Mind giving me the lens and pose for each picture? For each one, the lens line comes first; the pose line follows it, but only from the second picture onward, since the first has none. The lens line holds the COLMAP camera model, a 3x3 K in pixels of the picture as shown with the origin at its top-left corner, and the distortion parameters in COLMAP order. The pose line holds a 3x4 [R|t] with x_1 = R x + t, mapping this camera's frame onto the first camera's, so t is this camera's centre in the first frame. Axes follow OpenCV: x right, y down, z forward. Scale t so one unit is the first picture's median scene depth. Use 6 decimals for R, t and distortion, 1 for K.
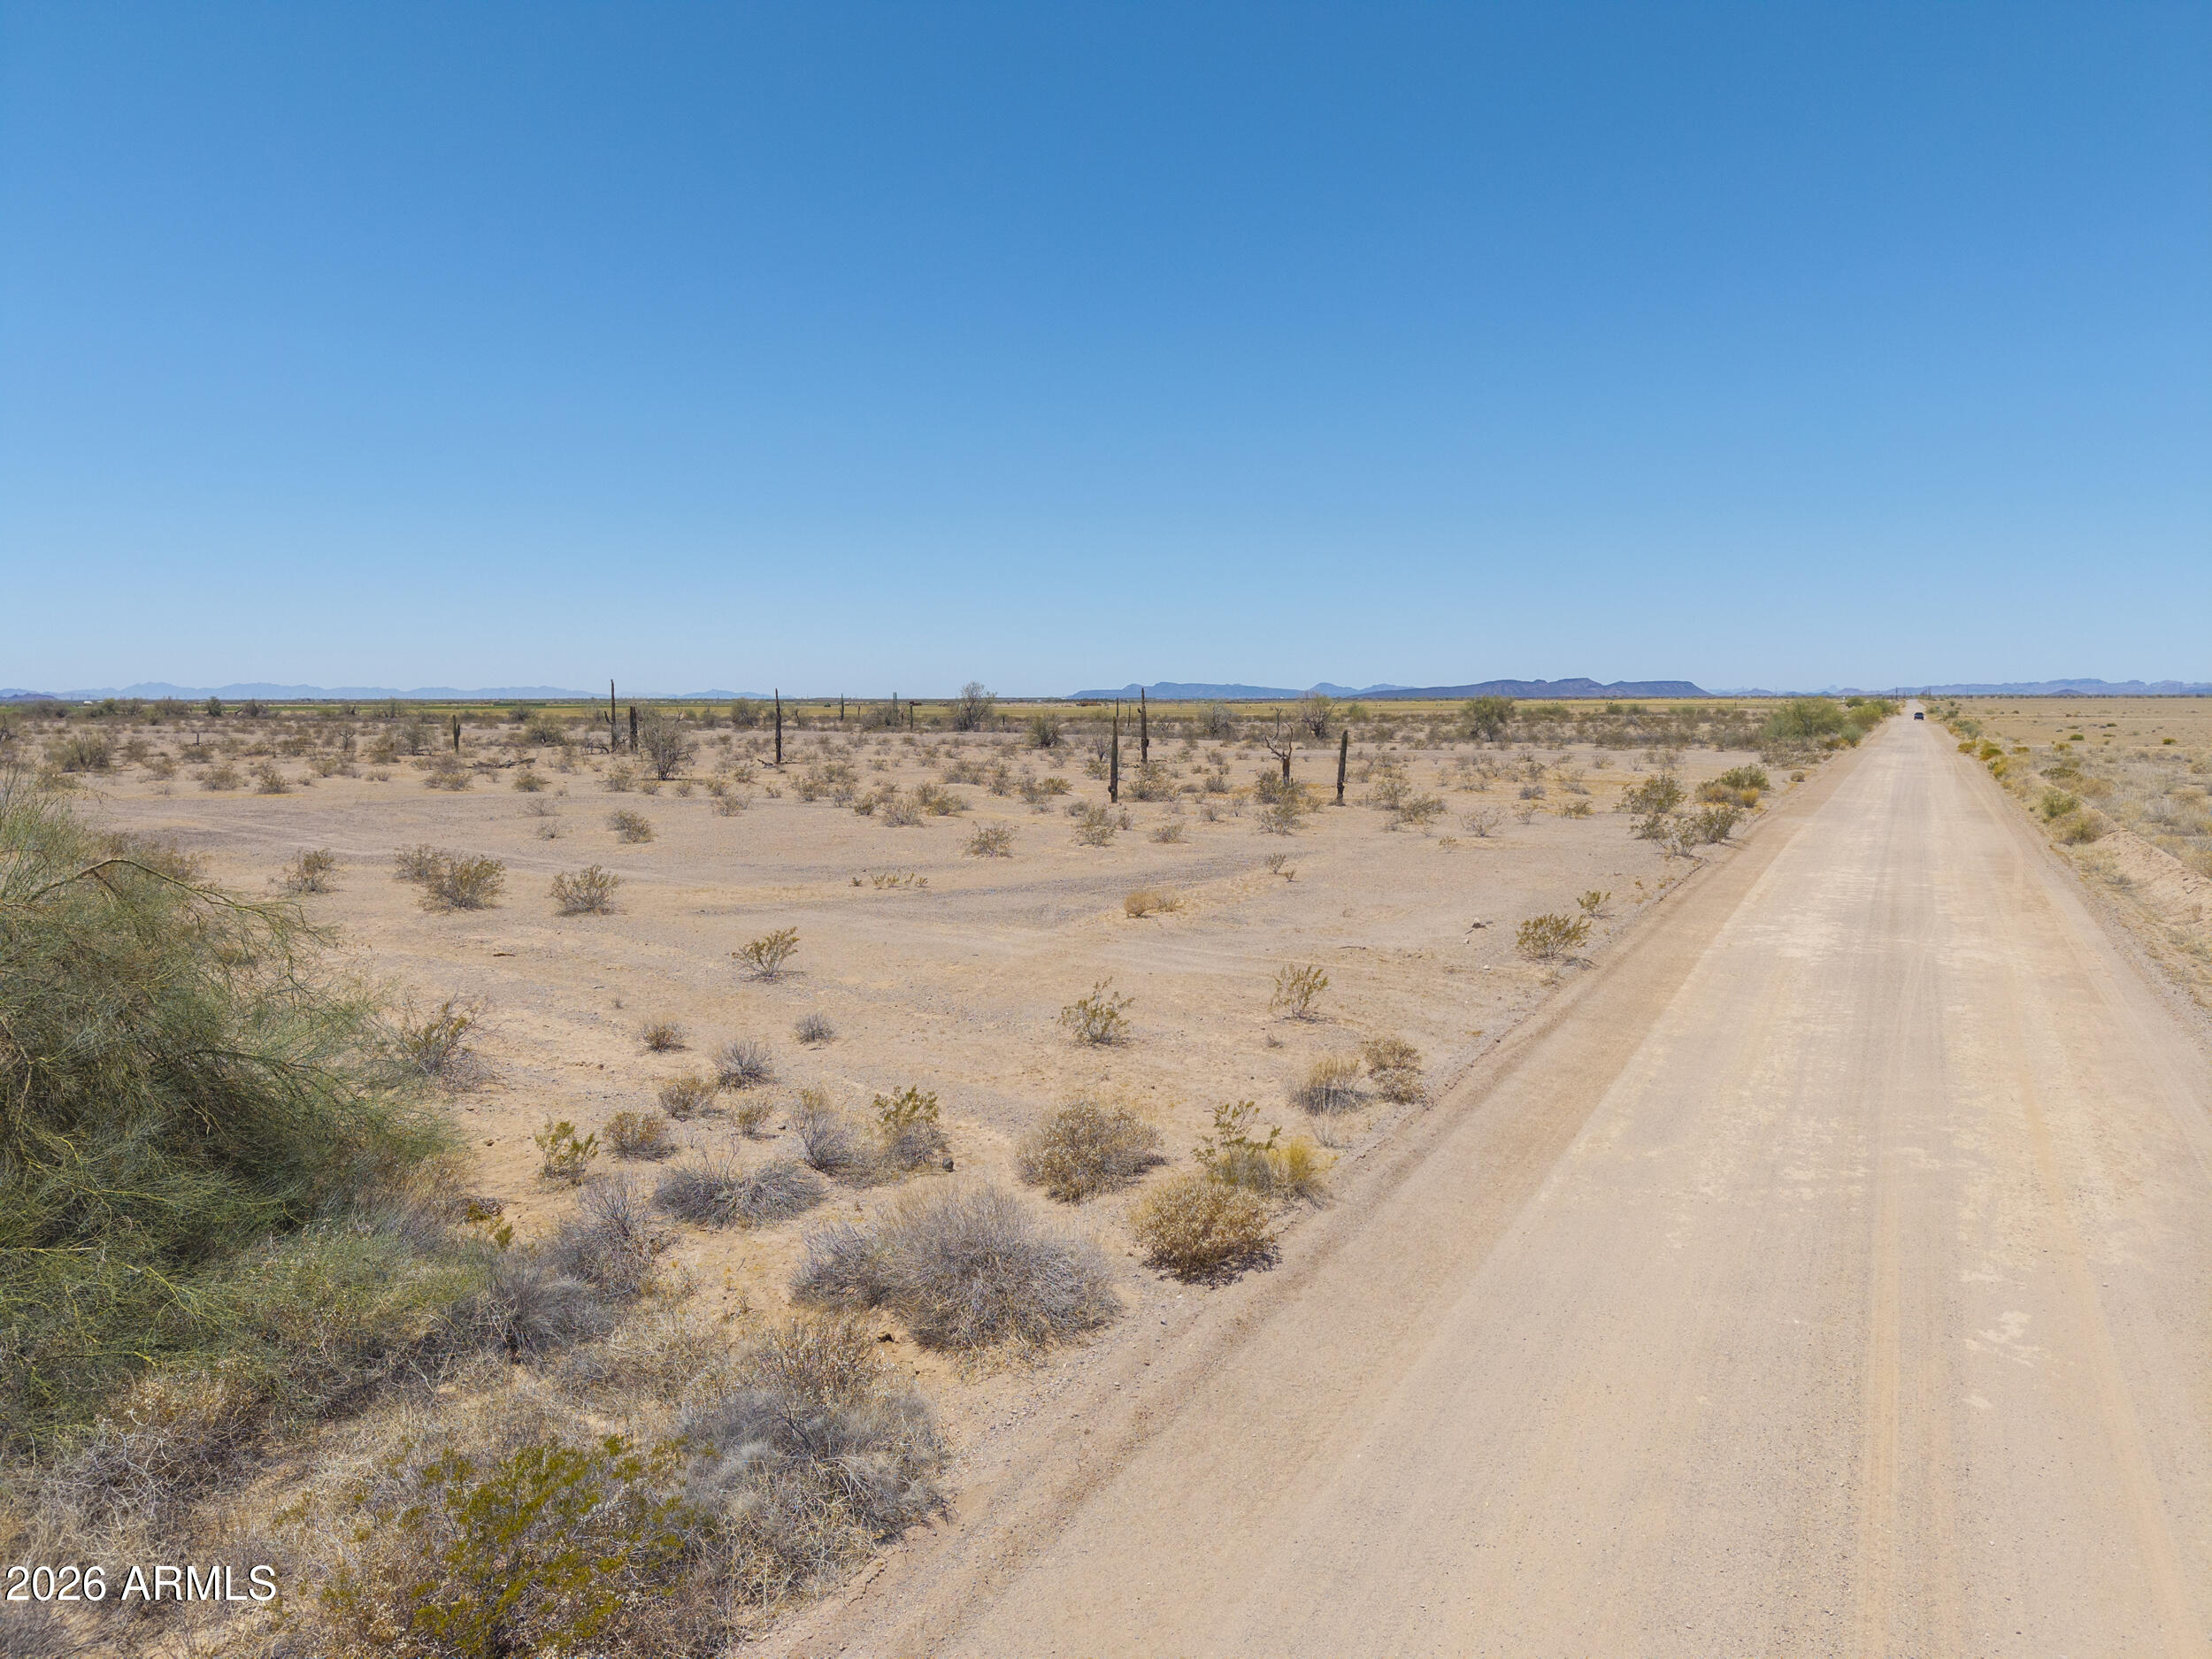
lens RADIAL K [[1481.7, 0, 1106.0], [0, 1481.7, 829.5], [0, 0, 1]] dist [0.012062, -0.006761]
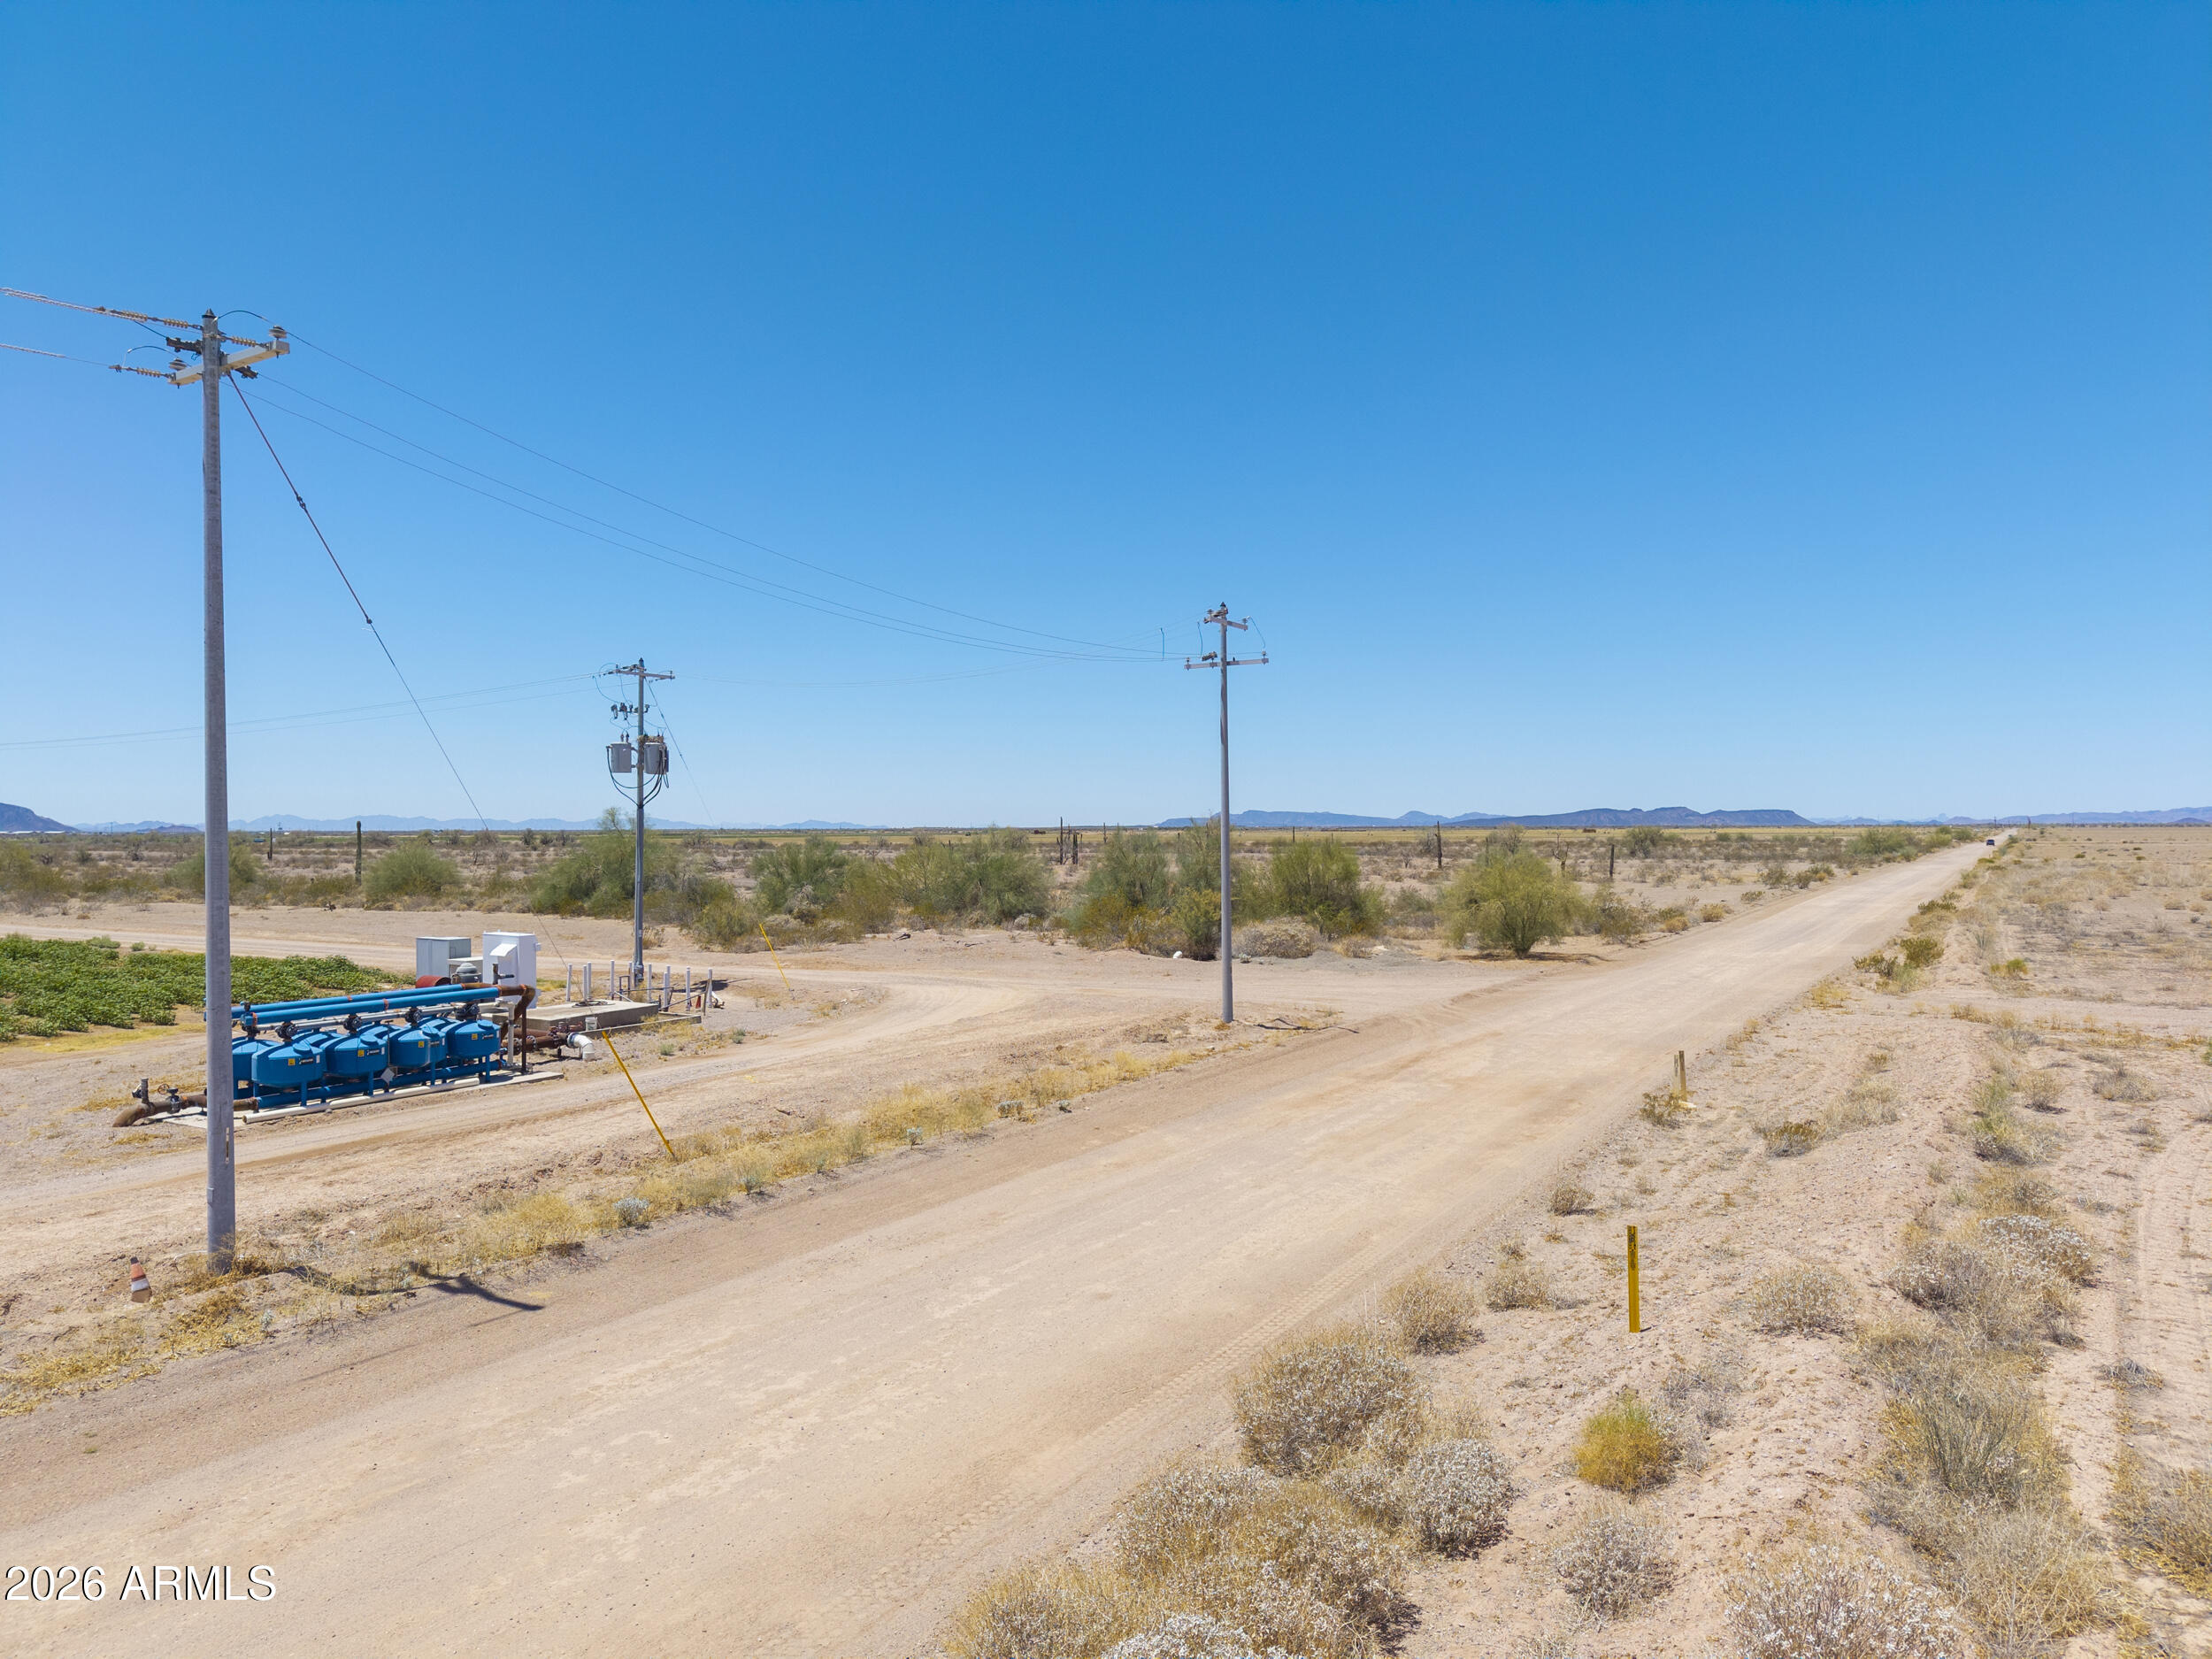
lens RADIAL K [[1481.7, 0, 1106.0], [0, 1481.7, 829.5], [0, 0, 1]] dist [0.012062, -0.006761]
pose [[0.998254, -0.000989, -0.059063, -0.062583], [-0.004144, 0.996223, -0.086730, 0.013876], [0.058925, 0.086823, 0.994480, -0.160063]]
